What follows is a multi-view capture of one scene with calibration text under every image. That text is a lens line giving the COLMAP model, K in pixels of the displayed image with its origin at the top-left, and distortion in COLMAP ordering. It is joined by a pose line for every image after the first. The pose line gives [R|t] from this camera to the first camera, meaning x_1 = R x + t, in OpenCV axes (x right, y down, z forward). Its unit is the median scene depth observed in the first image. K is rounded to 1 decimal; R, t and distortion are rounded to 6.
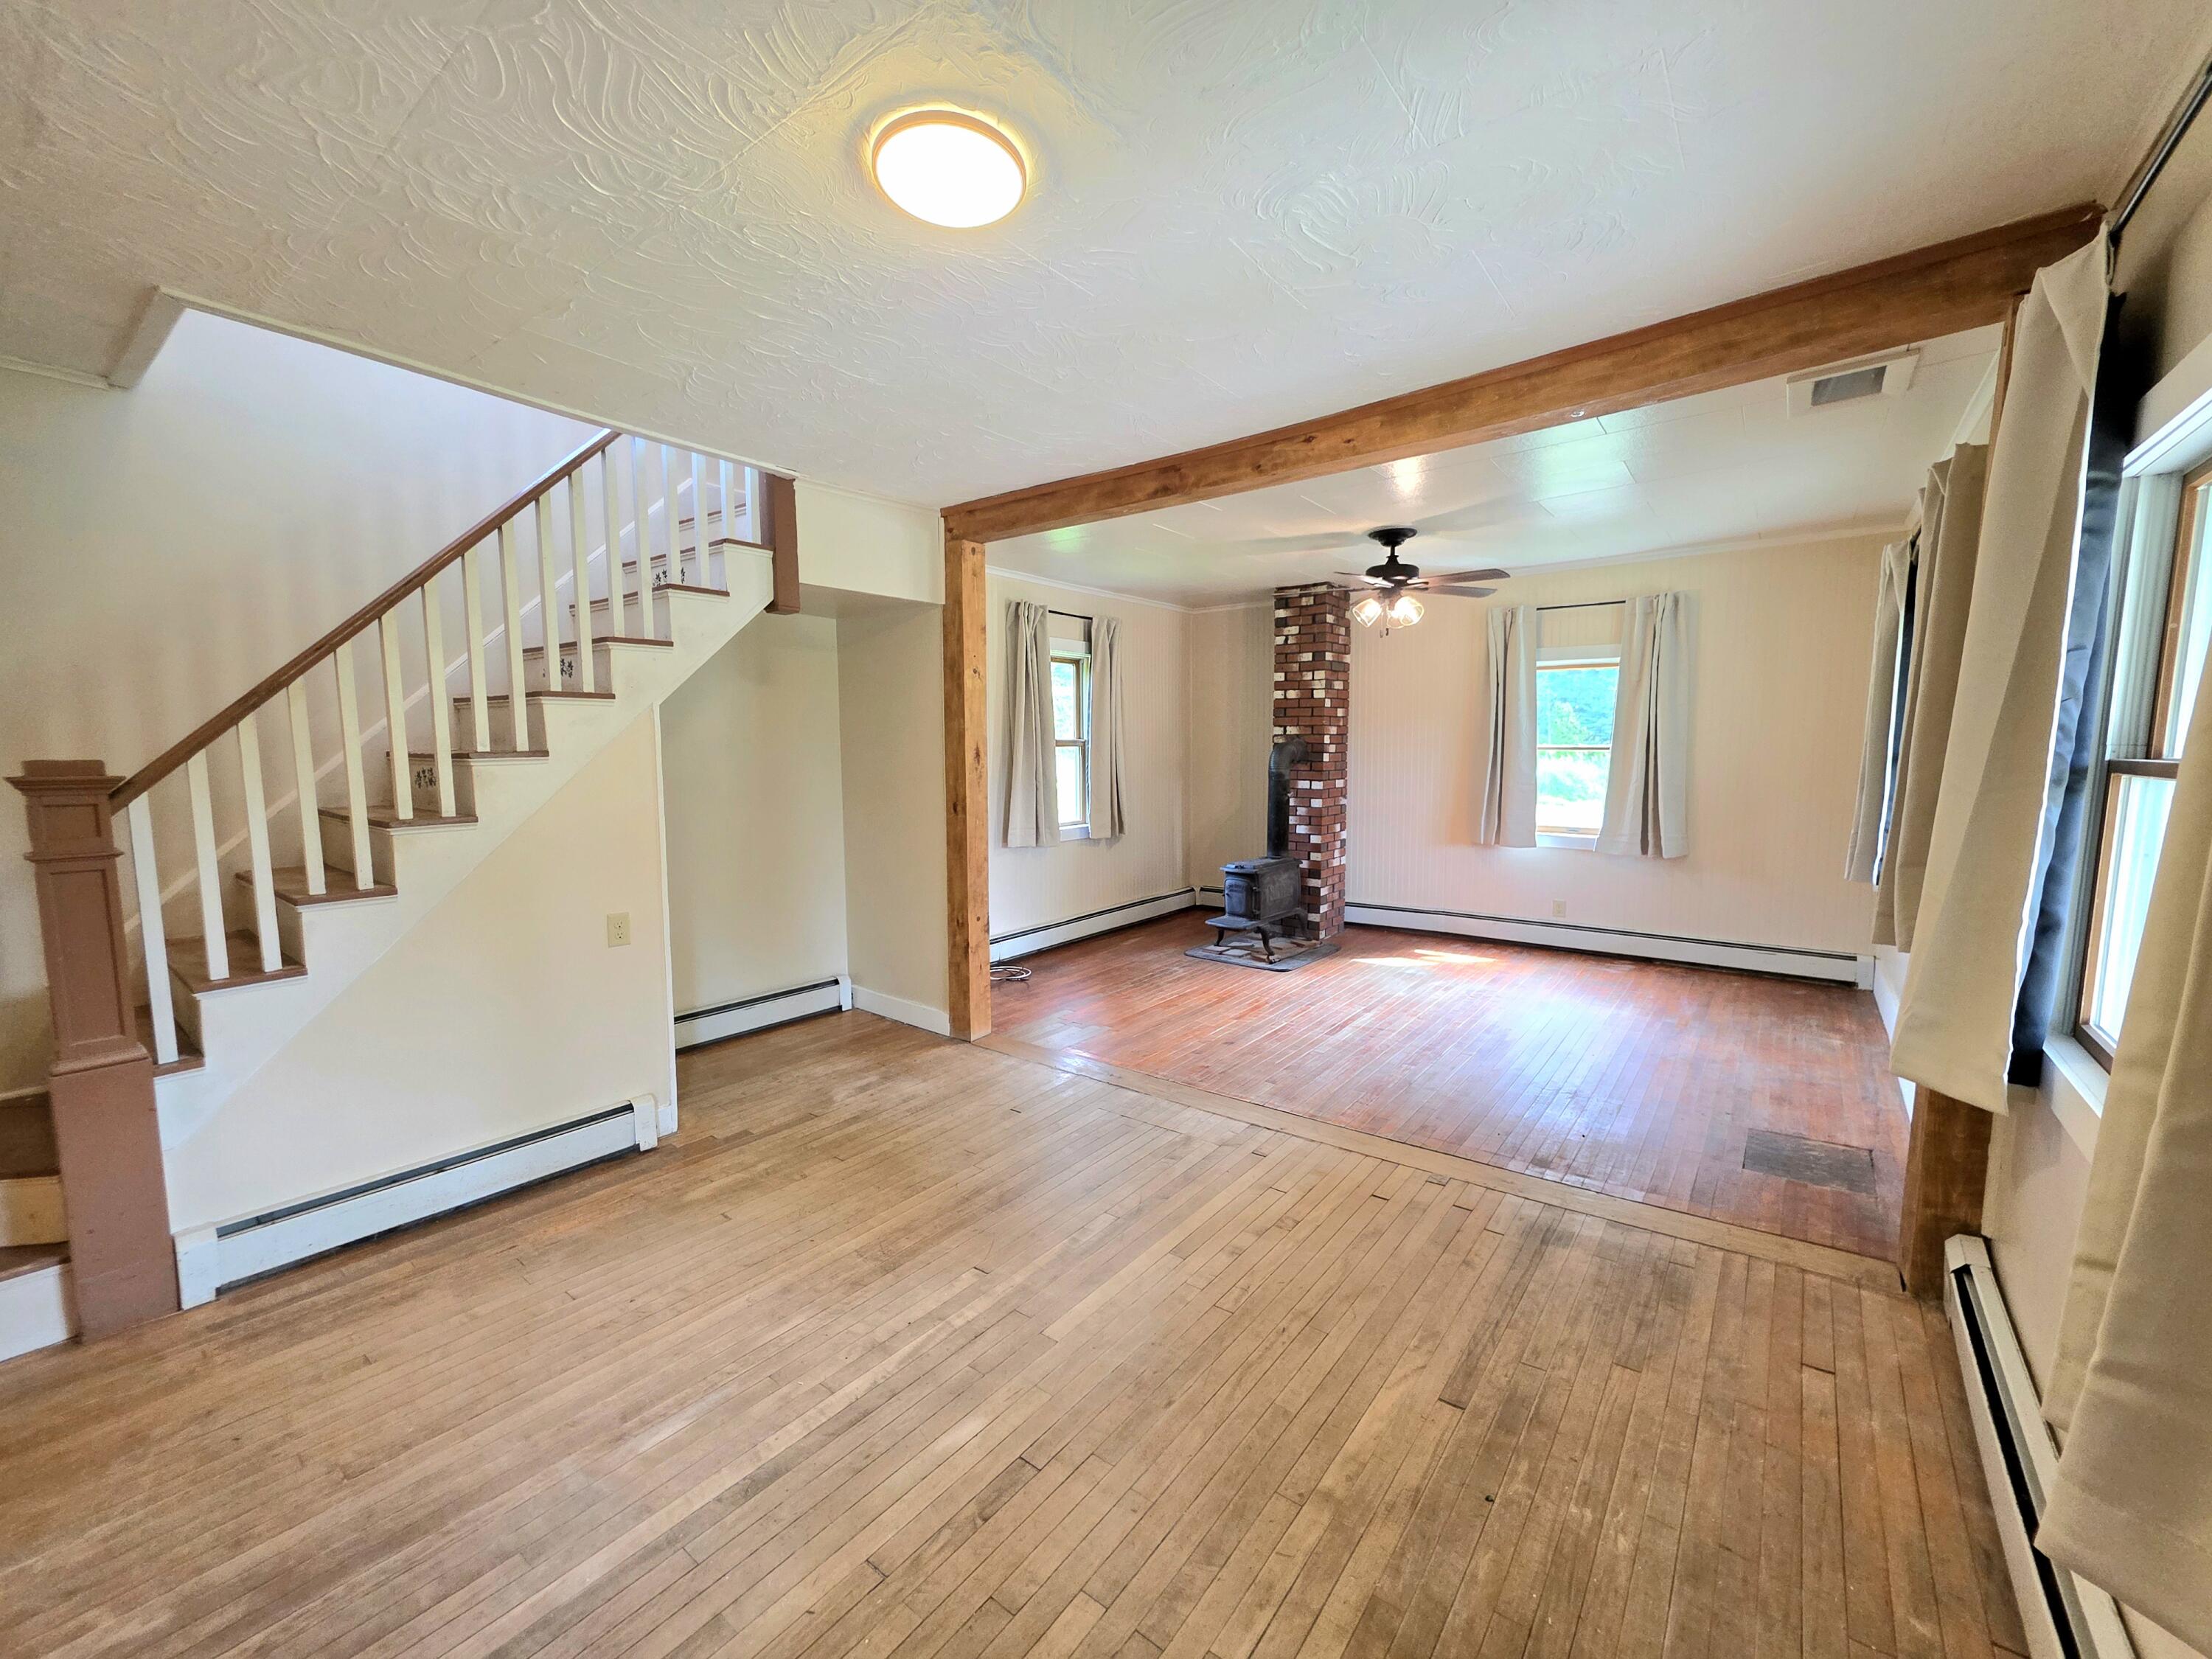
lens RADIAL K [[882.8, 0, 1112.3], [0, 882.8, 830.0], [0, 0, 1]] dist [-0.000218, 0.000768]
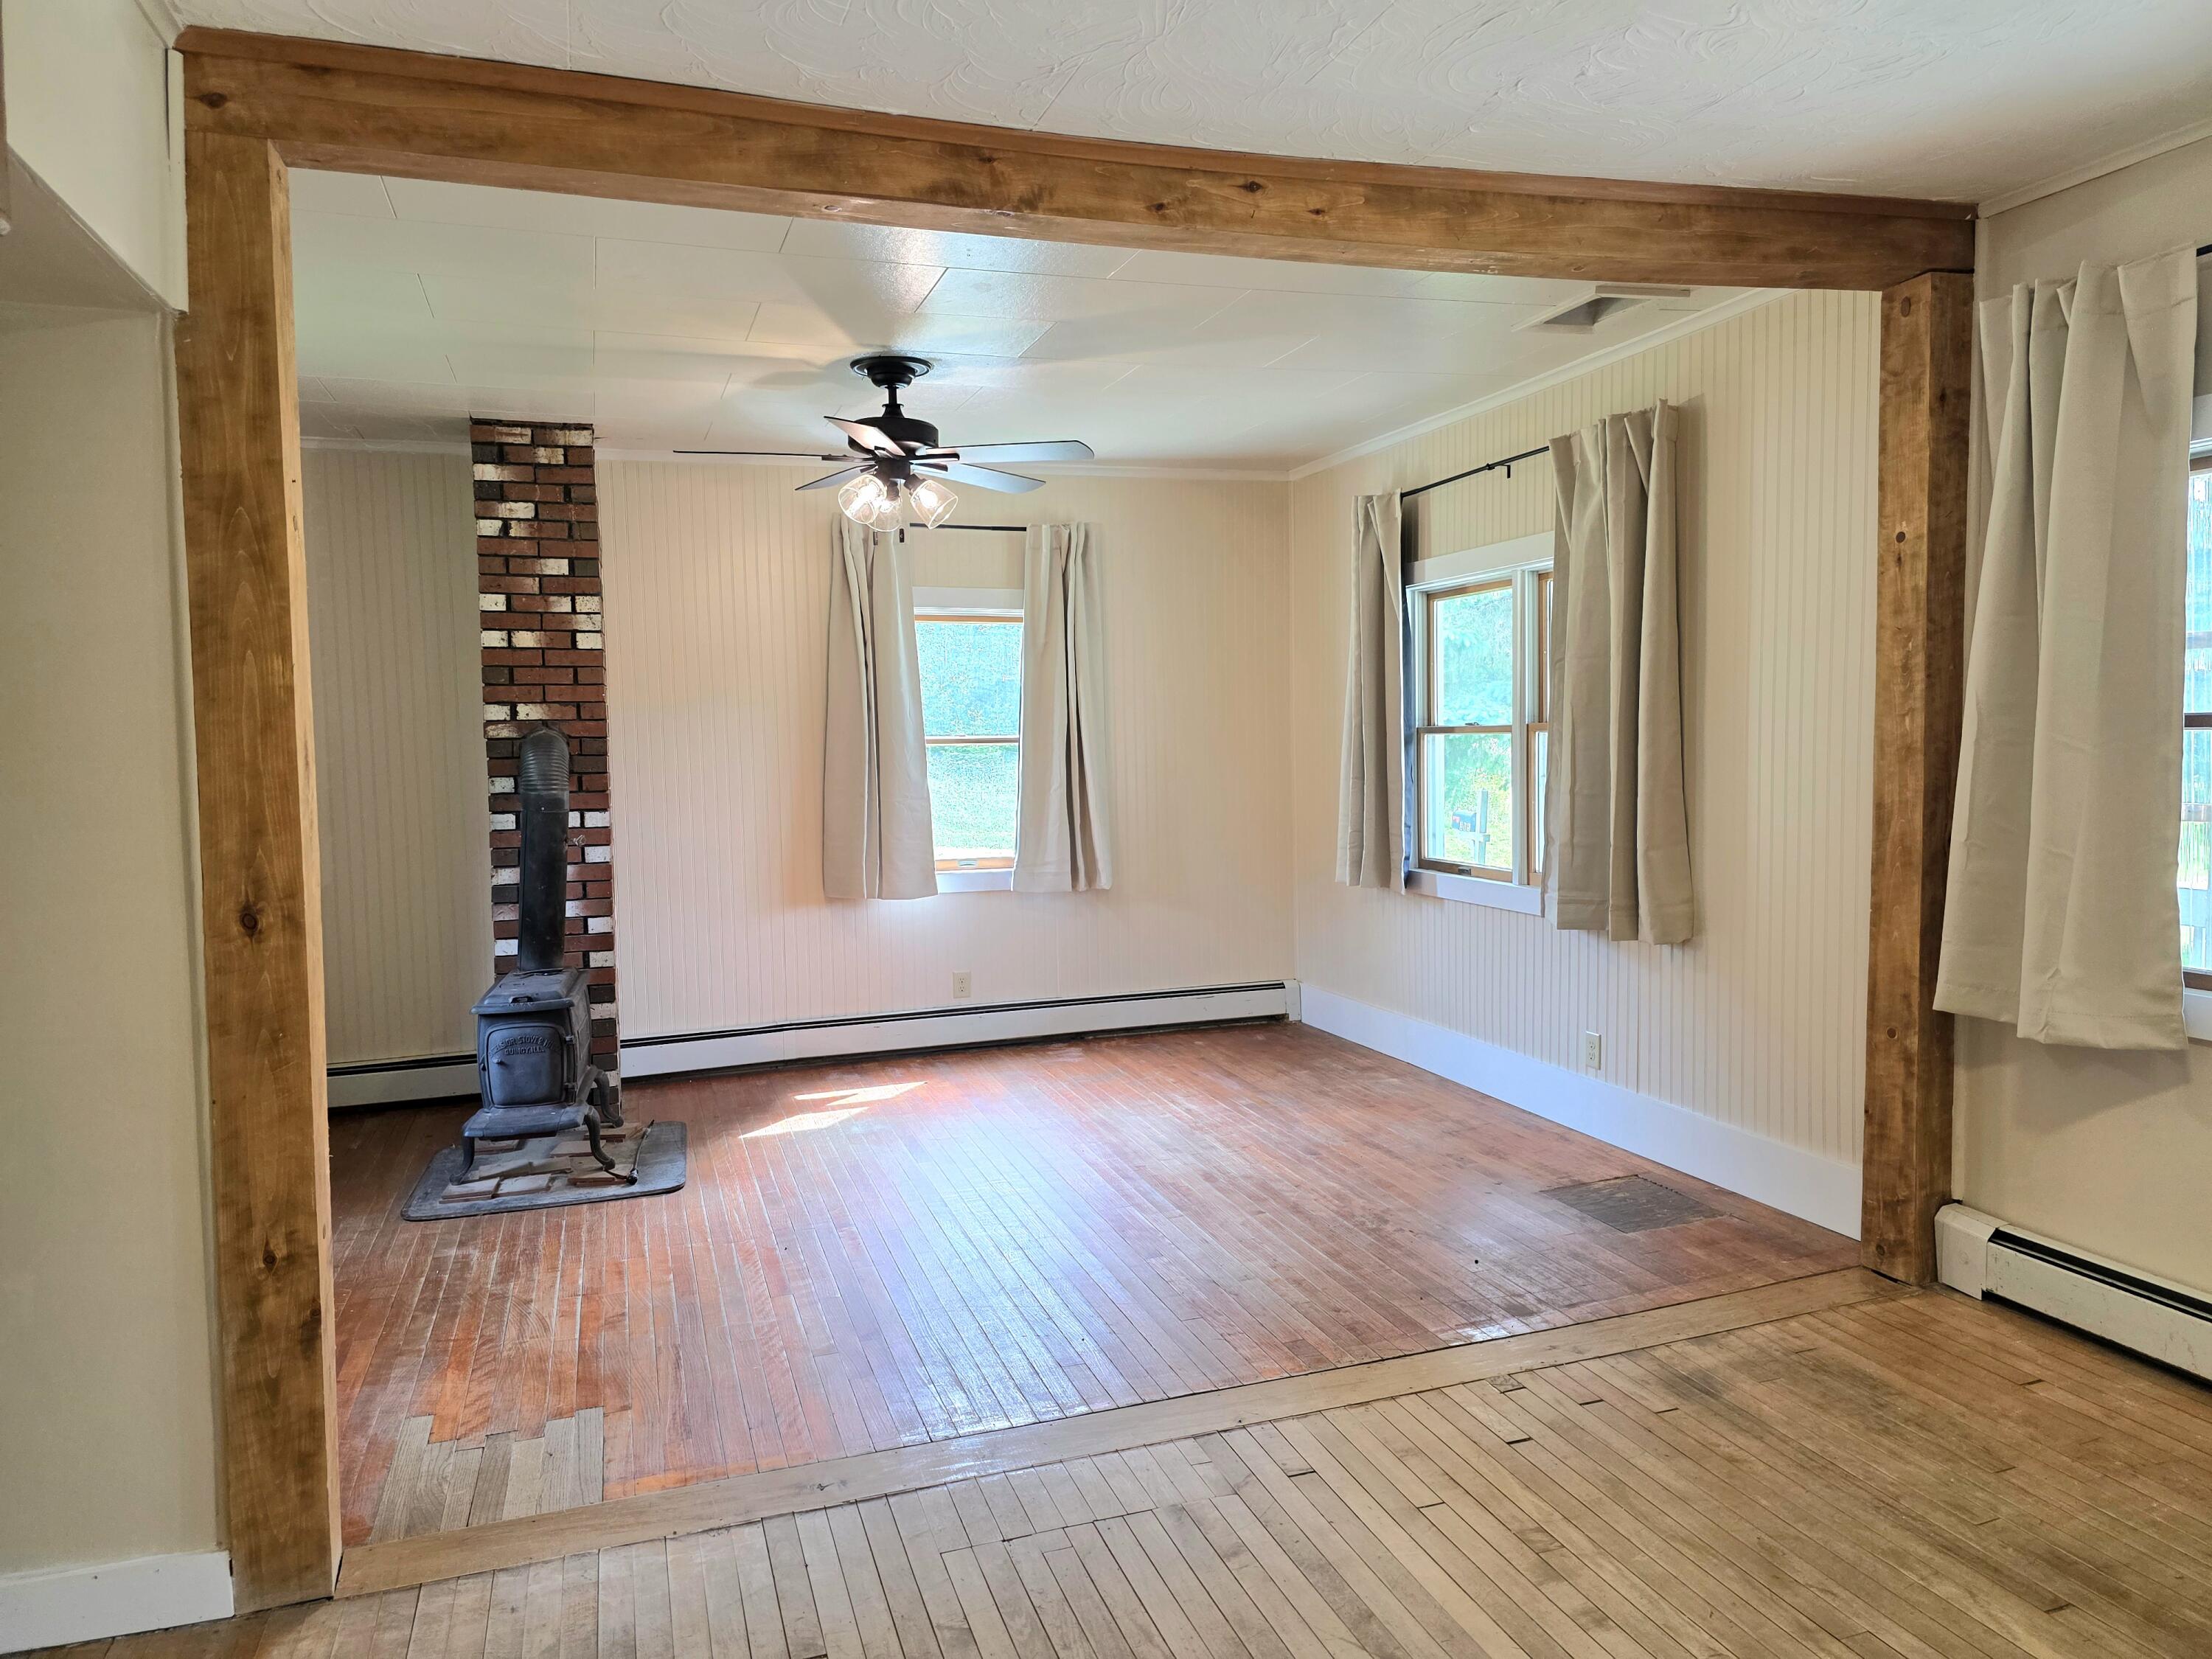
lens RADIAL K [[1482.6, 0, 1101.3], [0, 1482.6, 818.0], [0, 0, 1]] dist [0.074723, -0.072649]
pose [[0.558281, -0.053848, 0.827903, -0.467175], [0.099266, 0.995058, -0.002218, -0.030023], [-0.823692, 0.083421, 0.560868, 0.402592]]
